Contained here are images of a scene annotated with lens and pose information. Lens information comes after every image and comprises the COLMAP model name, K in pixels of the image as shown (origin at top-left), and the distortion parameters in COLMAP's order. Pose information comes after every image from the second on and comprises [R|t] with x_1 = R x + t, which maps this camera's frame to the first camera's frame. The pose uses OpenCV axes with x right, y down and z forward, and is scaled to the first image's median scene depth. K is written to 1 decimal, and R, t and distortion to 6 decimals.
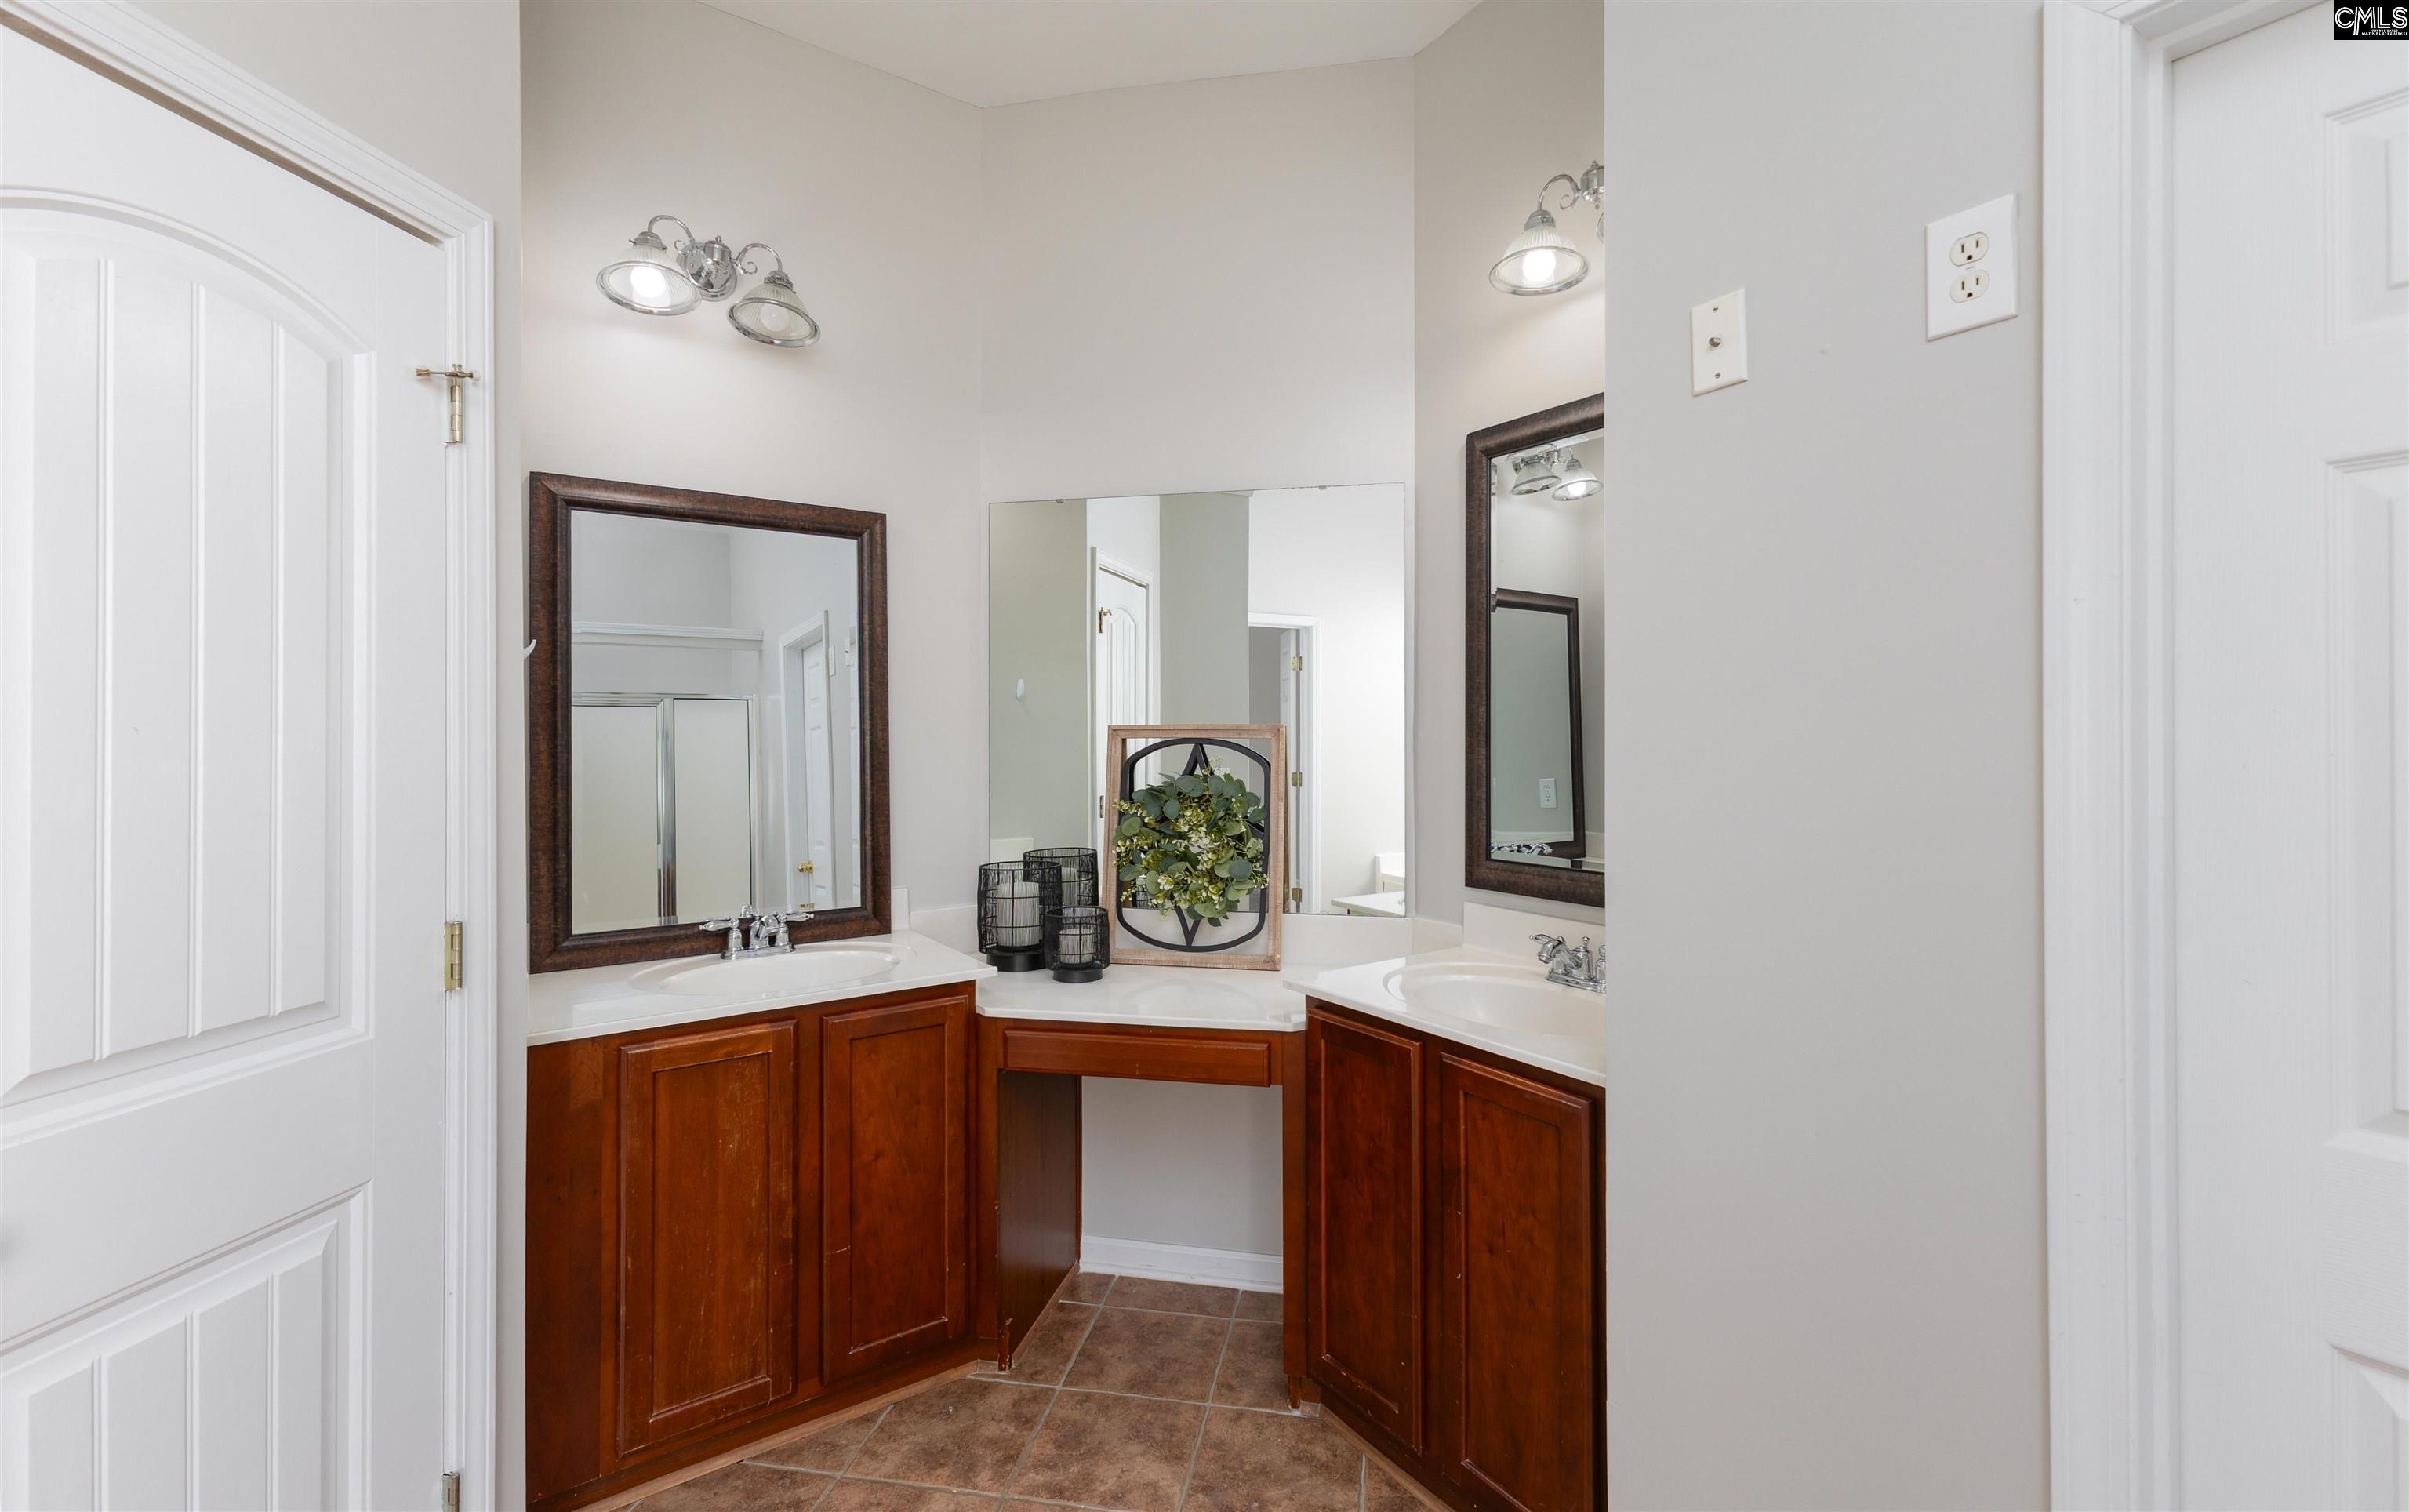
lens RADIAL K [[1034.9, 0, 1203.8], [0, 1034.9, 732.4], [0, 0, 1]] dist [0.029210, -0.021751]
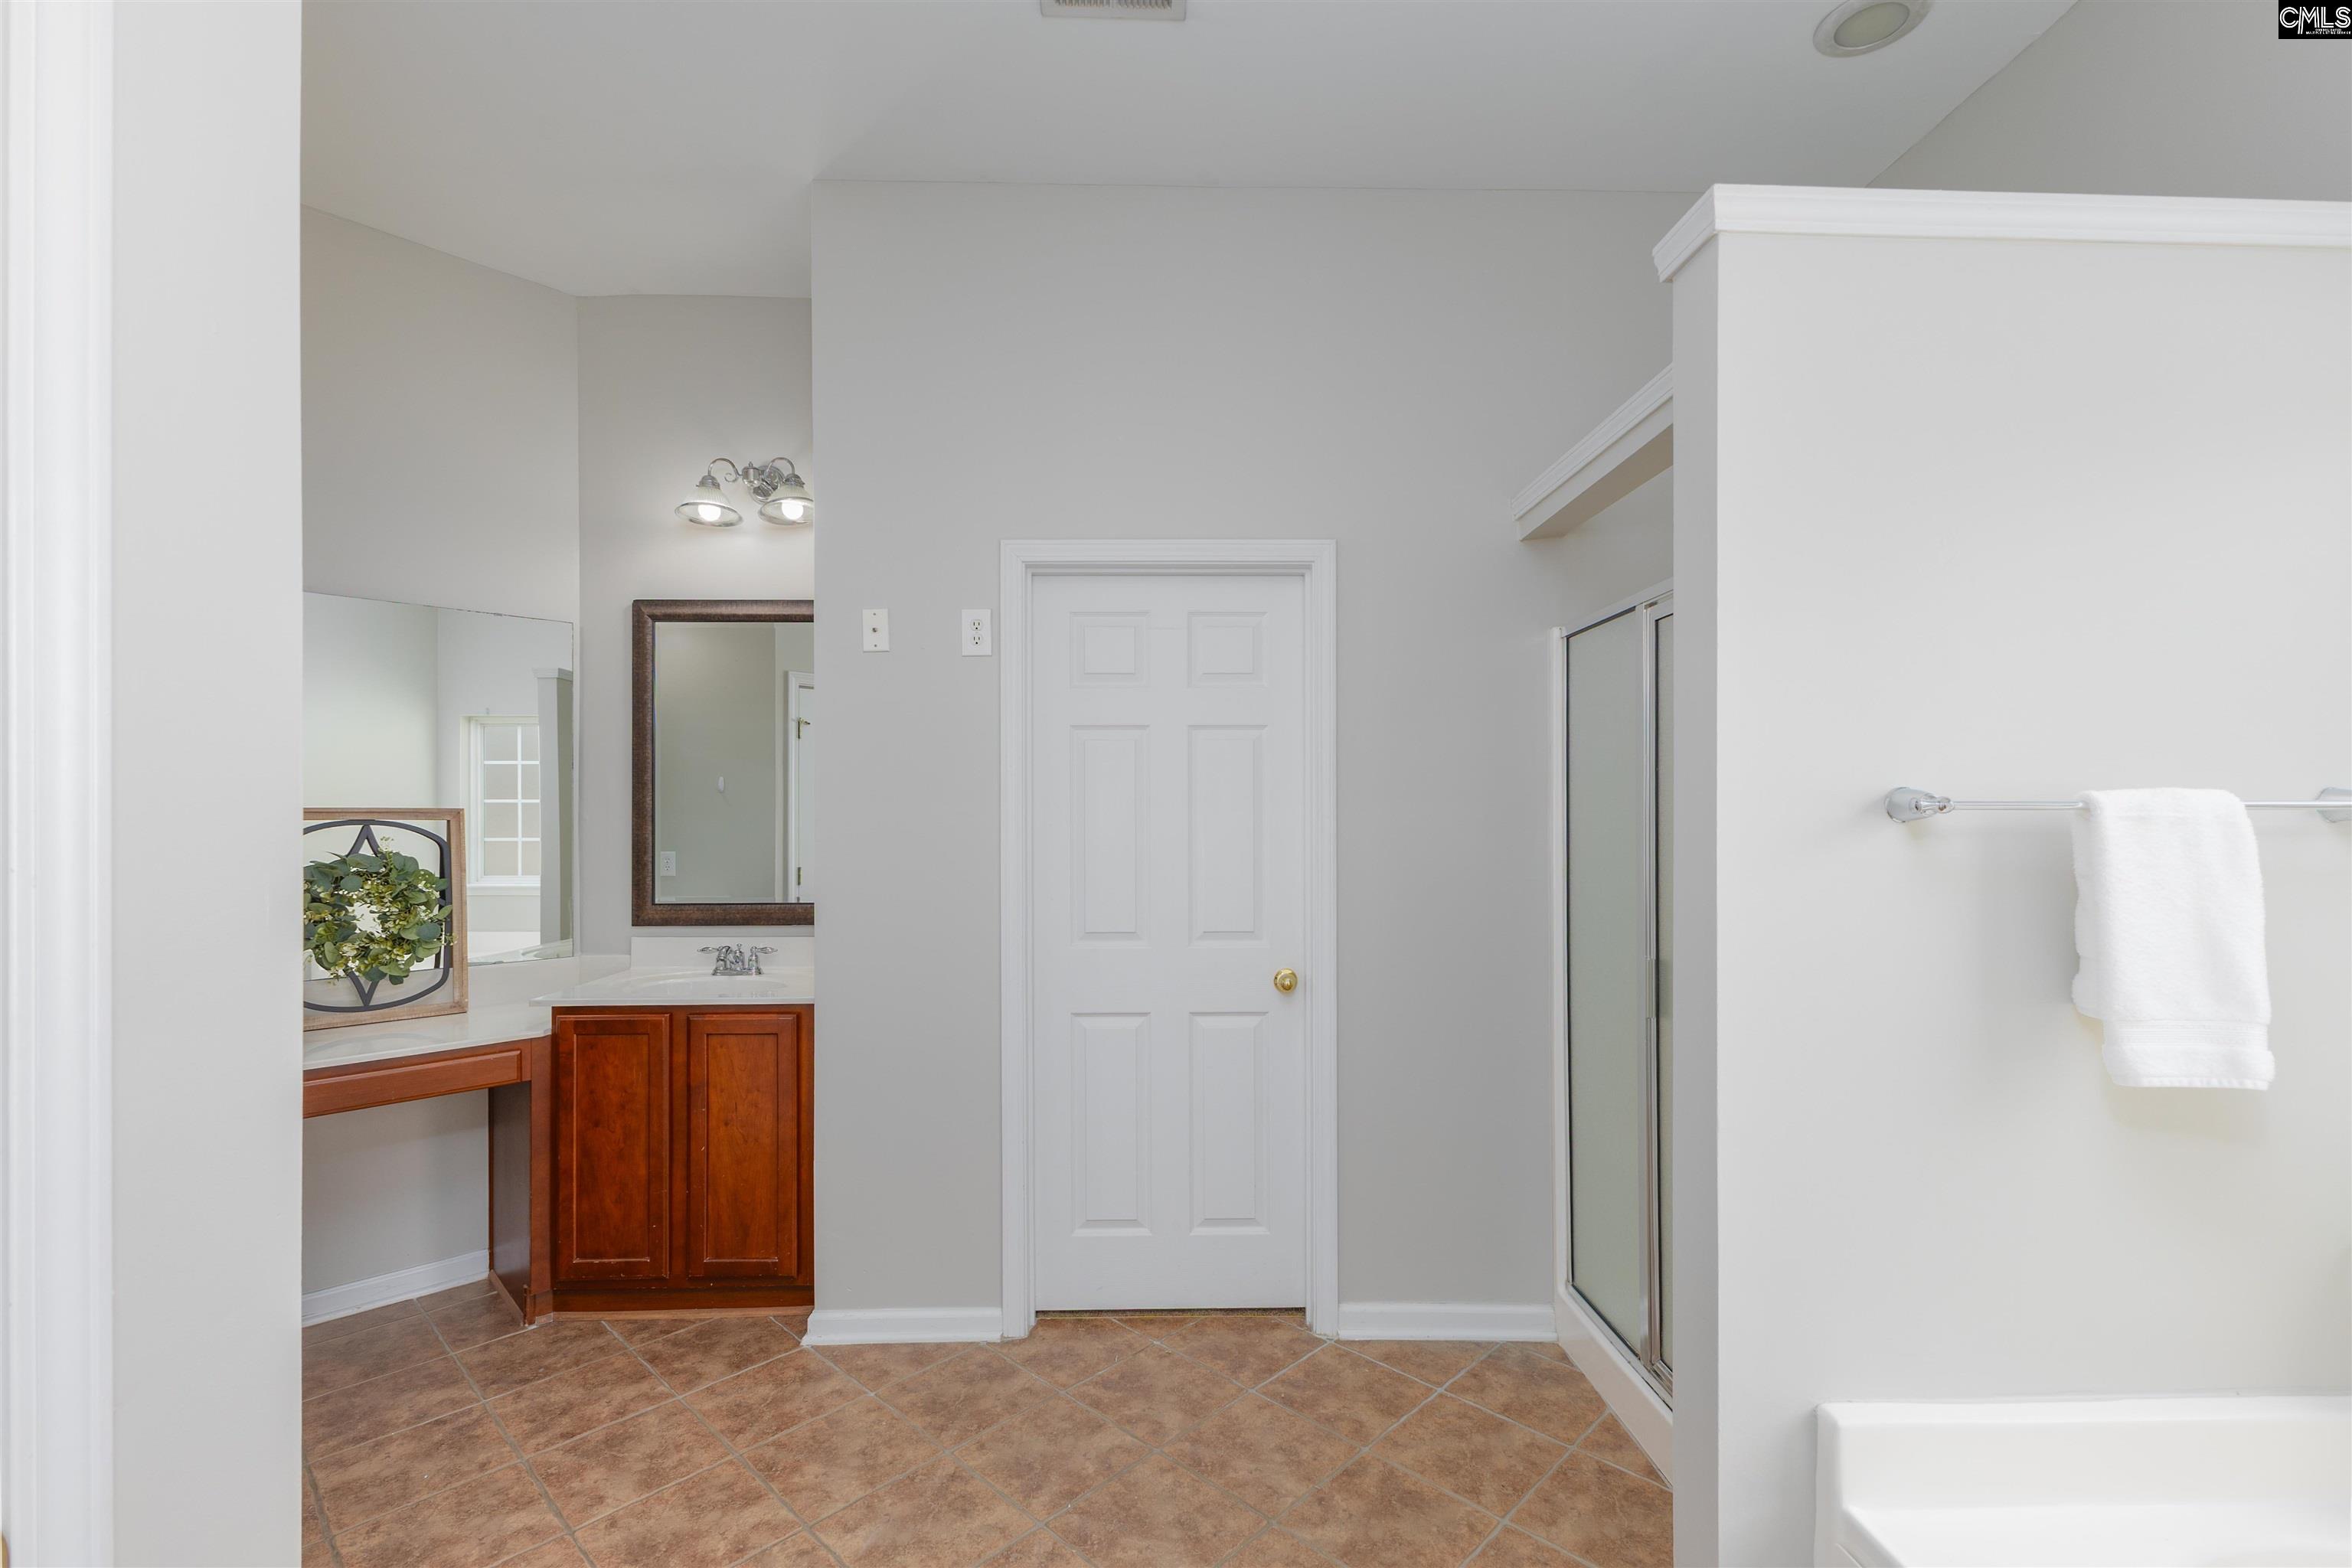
lens RADIAL K [[1014.5, 0, 1178.2], [0, 1014.5, 818.6], [0, 0, 1]] dist [-0.000168, -0.000034]
pose [[0.541207, 0.003028, 0.840884, -0.566984], [-0.002535, 0.999995, -0.001969, 0.006959], [-0.840885, -0.001066, 0.541212, -0.396178]]
